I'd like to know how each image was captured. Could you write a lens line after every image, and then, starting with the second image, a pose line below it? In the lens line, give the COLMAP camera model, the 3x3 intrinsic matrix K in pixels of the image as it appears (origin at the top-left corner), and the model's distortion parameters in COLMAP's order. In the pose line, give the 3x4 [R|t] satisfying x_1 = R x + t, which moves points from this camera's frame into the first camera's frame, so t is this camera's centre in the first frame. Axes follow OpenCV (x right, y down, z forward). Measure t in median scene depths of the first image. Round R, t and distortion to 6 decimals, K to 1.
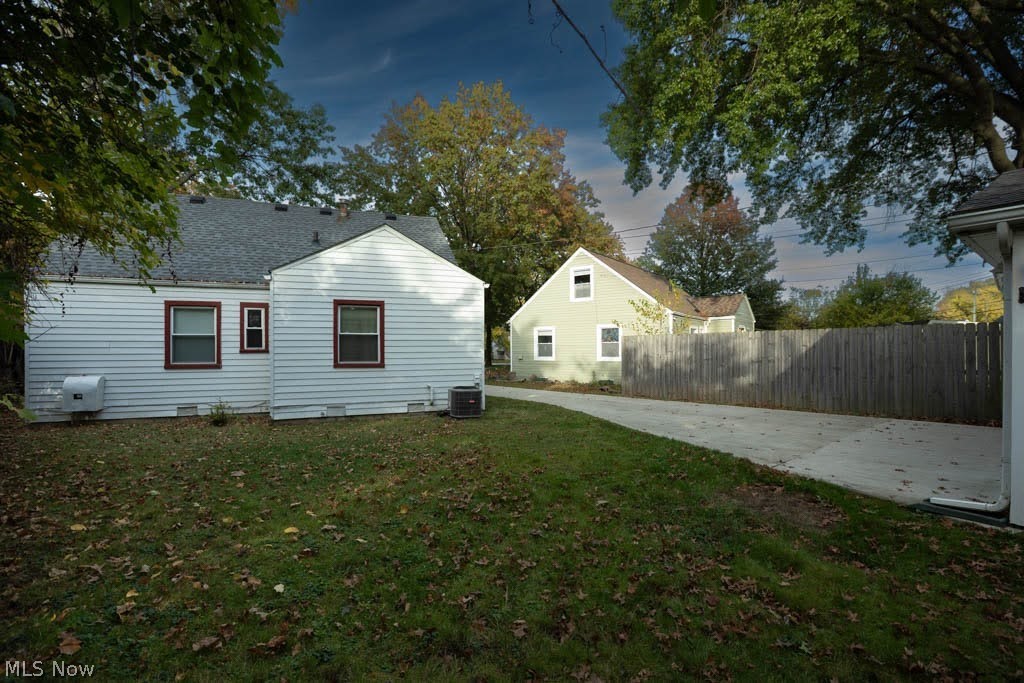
lens RADIAL K [[461.9, 0, 514.1], [0, 461.9, 347.6], [0, 0, 1]] dist [0.000281, -0.000238]
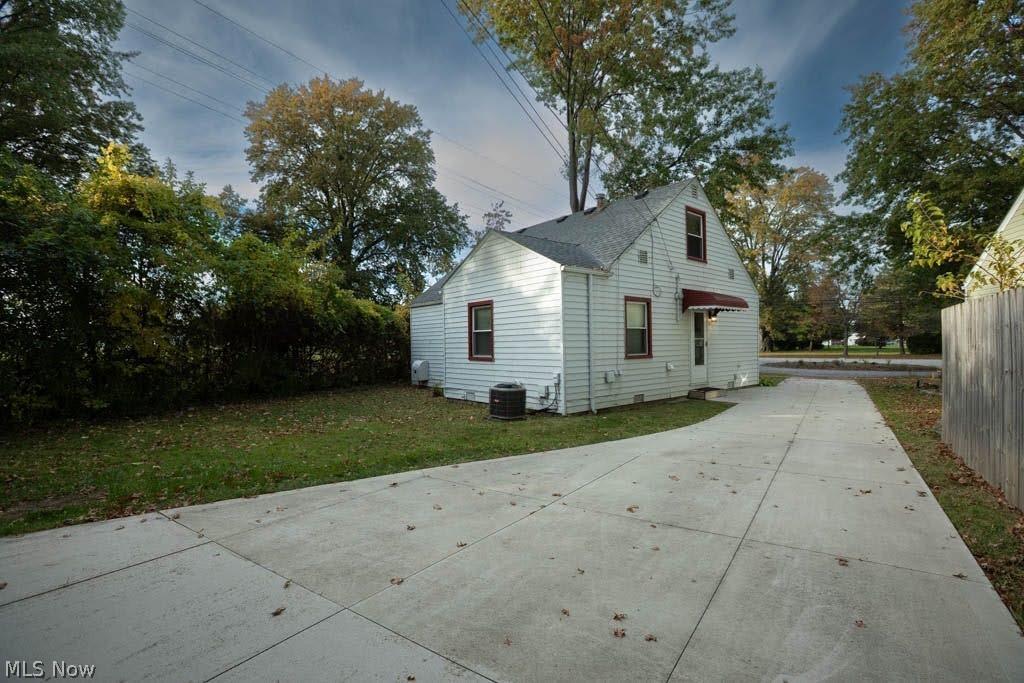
lens RADIAL K [[461.9, 0, 514.1], [0, 461.9, 347.6], [0, 0, 1]] dist [0.000281, -0.000238]
pose [[0.333596, 0.001312, -0.942715, 0.757469], [0.007185, 0.999966, 0.003934, 0.006951], [0.942689, -0.008086, 0.333576, 0.691087]]
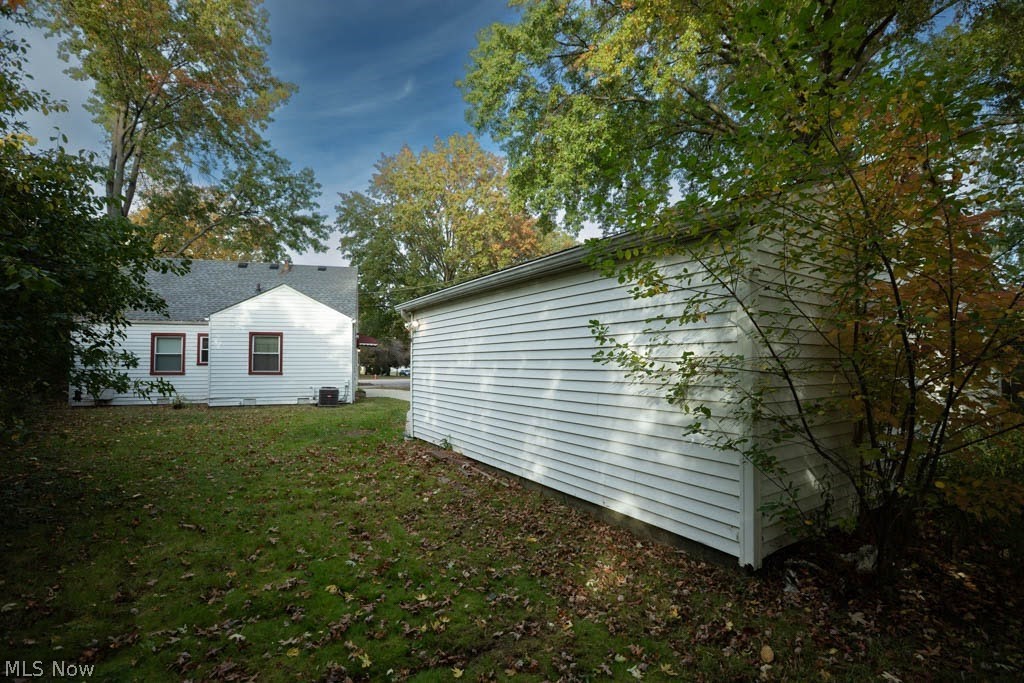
lens RADIAL K [[461.9, 0, 514.1], [0, 461.9, 347.6], [0, 0, 1]] dist [0.000281, -0.000238]
pose [[0.996465, 0.000681, -0.084002, 0.638412], [-0.003279, 0.999520, -0.030797, -0.003552], [0.083941, 0.030963, 0.995990, -0.499914]]
